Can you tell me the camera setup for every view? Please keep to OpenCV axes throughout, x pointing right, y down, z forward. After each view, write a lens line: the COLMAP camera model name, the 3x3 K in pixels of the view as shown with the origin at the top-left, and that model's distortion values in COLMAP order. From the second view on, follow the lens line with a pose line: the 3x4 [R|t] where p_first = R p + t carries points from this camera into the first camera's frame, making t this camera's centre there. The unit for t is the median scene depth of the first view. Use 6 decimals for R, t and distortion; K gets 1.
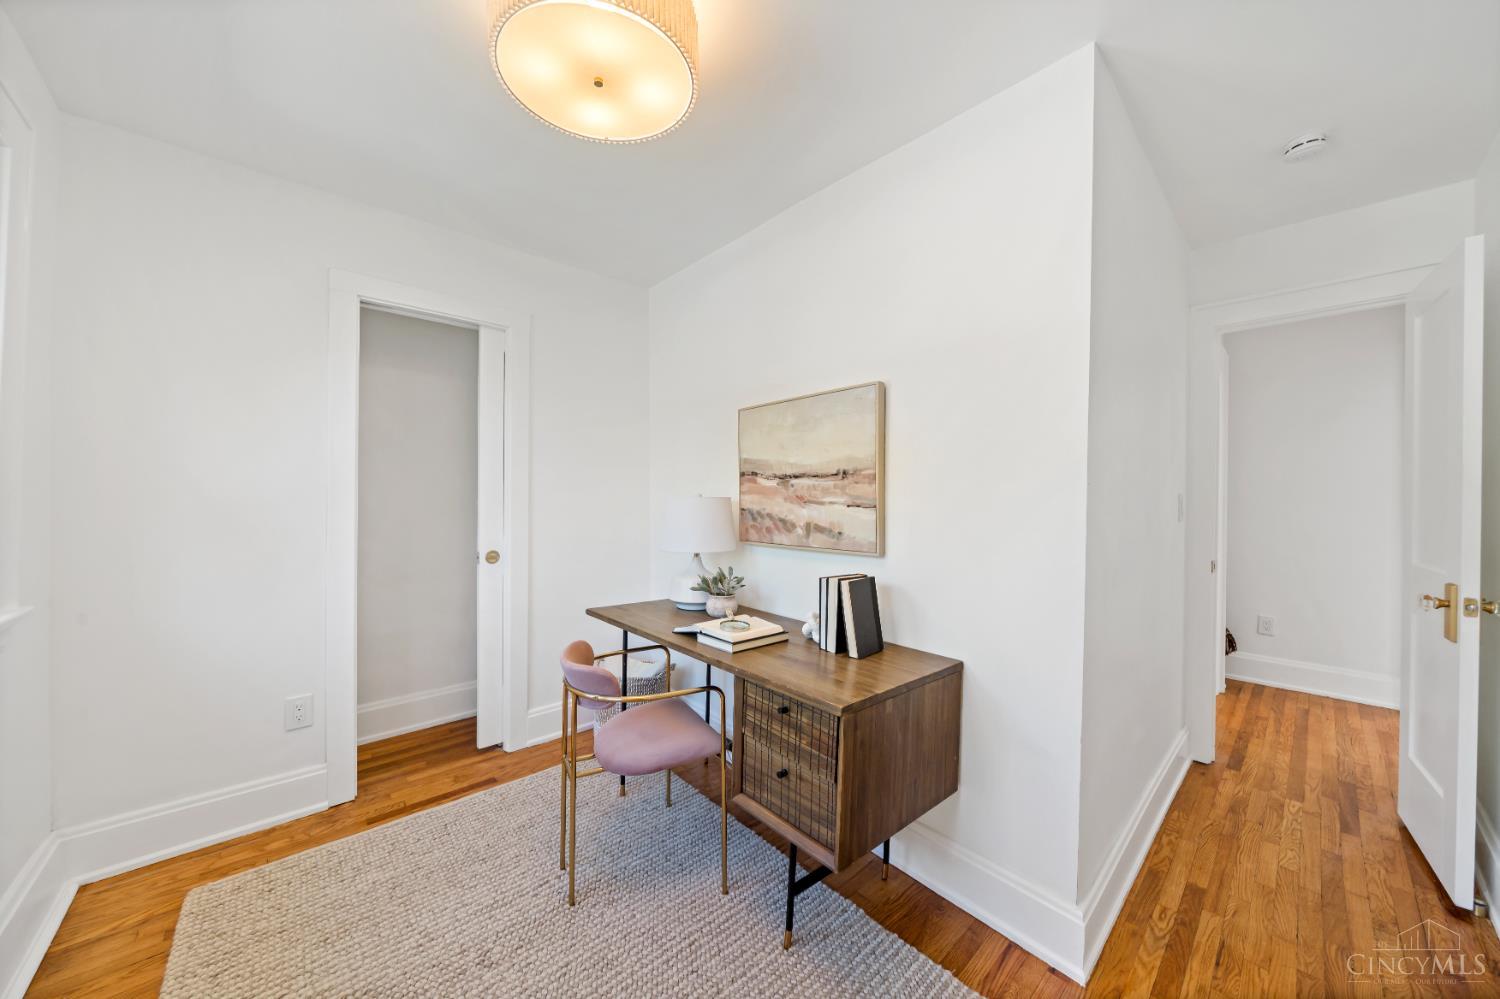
lens RADIAL K [[520.6, 0, 749.2], [0, 520.6, 504.2], [0, 0, 1]] dist [-0.000710, 0.000134]
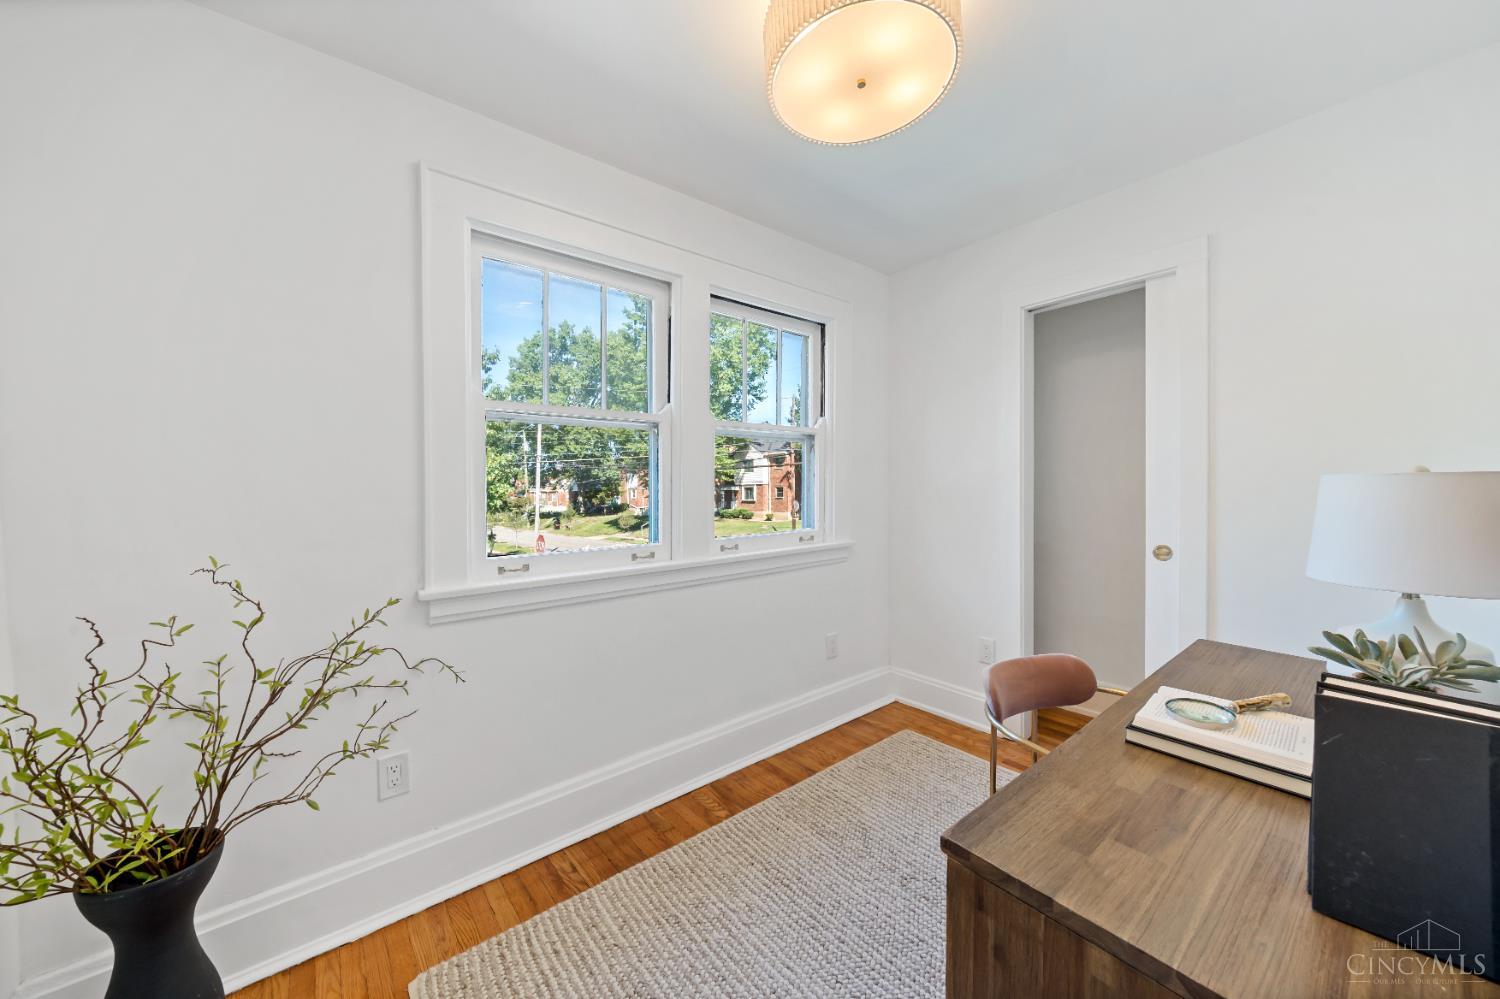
lens RADIAL K [[520.6, 0, 748.5], [0, 520.6, 495.6], [0, 0, 1]] dist [-0.000710, 0.000134]
pose [[-0.036085, 0.011195, -0.999286, 0.523955], [0.004809, 0.999928, 0.011029, -0.003611], [0.999337, -0.004407, -0.036136, 0.541336]]
